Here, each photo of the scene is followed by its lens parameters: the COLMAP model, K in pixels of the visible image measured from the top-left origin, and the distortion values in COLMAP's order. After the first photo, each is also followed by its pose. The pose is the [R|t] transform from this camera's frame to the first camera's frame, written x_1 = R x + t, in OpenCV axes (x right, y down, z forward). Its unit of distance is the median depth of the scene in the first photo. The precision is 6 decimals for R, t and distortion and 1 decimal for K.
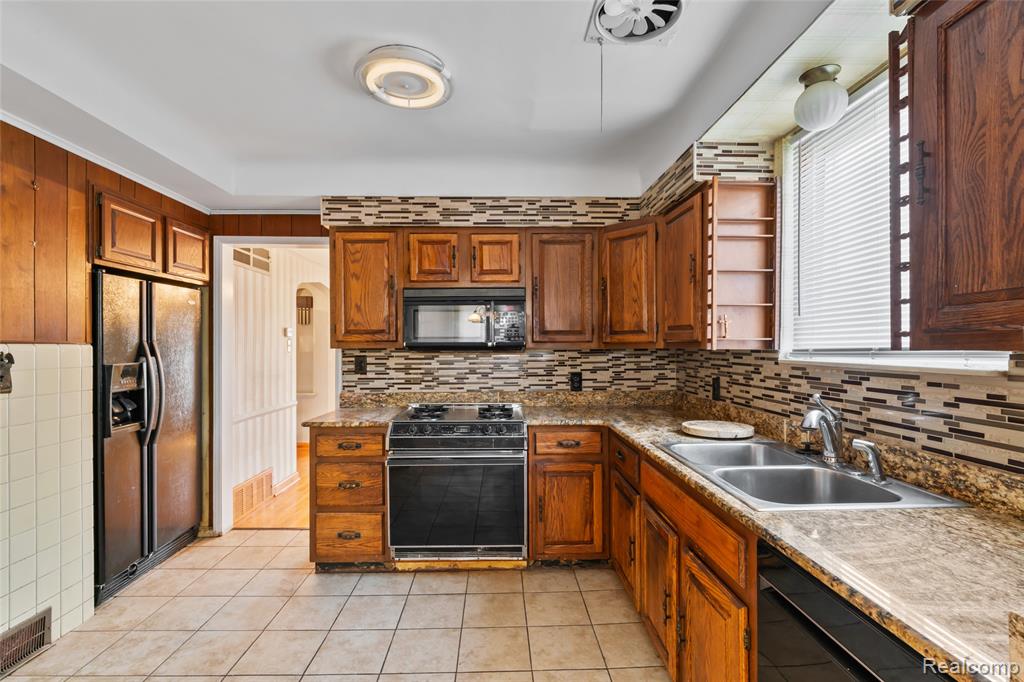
lens RADIAL K [[479.3, 0, 508.7], [0, 479.3, 325.4], [0, 0, 1]] dist [-0.017404, 0.000808]
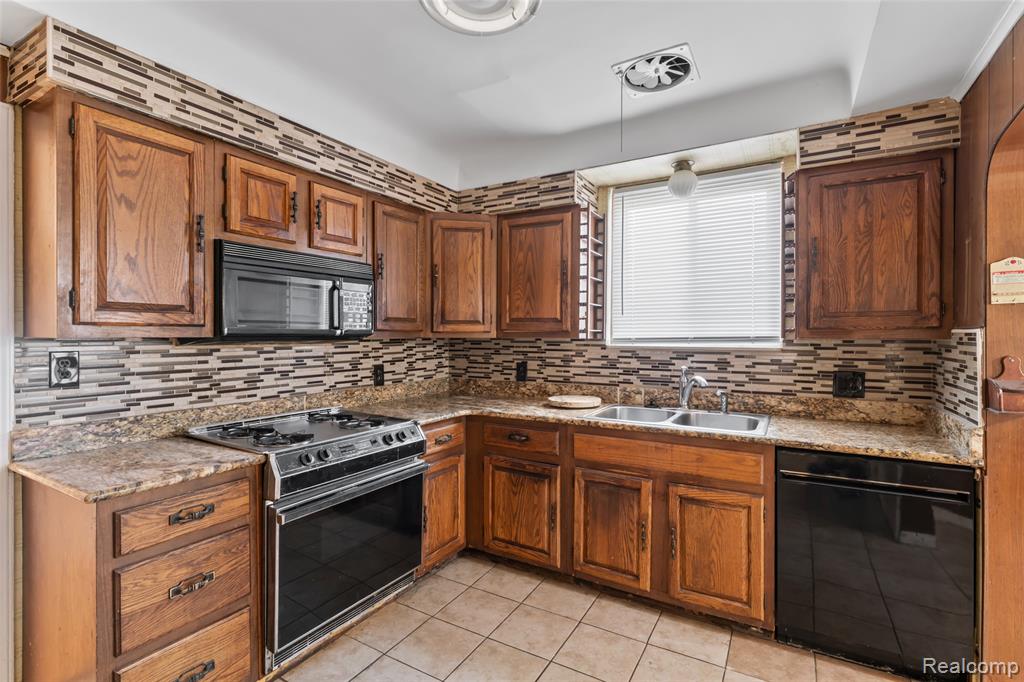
lens RADIAL K [[479.3, 0, 508.7], [0, 479.3, 325.4], [0, 0, 1]] dist [-0.017404, 0.000808]
pose [[0.521900, 0.021621, 0.852732, -0.544205], [-0.038968, 0.999239, -0.001486, 0.017929], [-0.852116, -0.032454, 0.522346, 0.359379]]
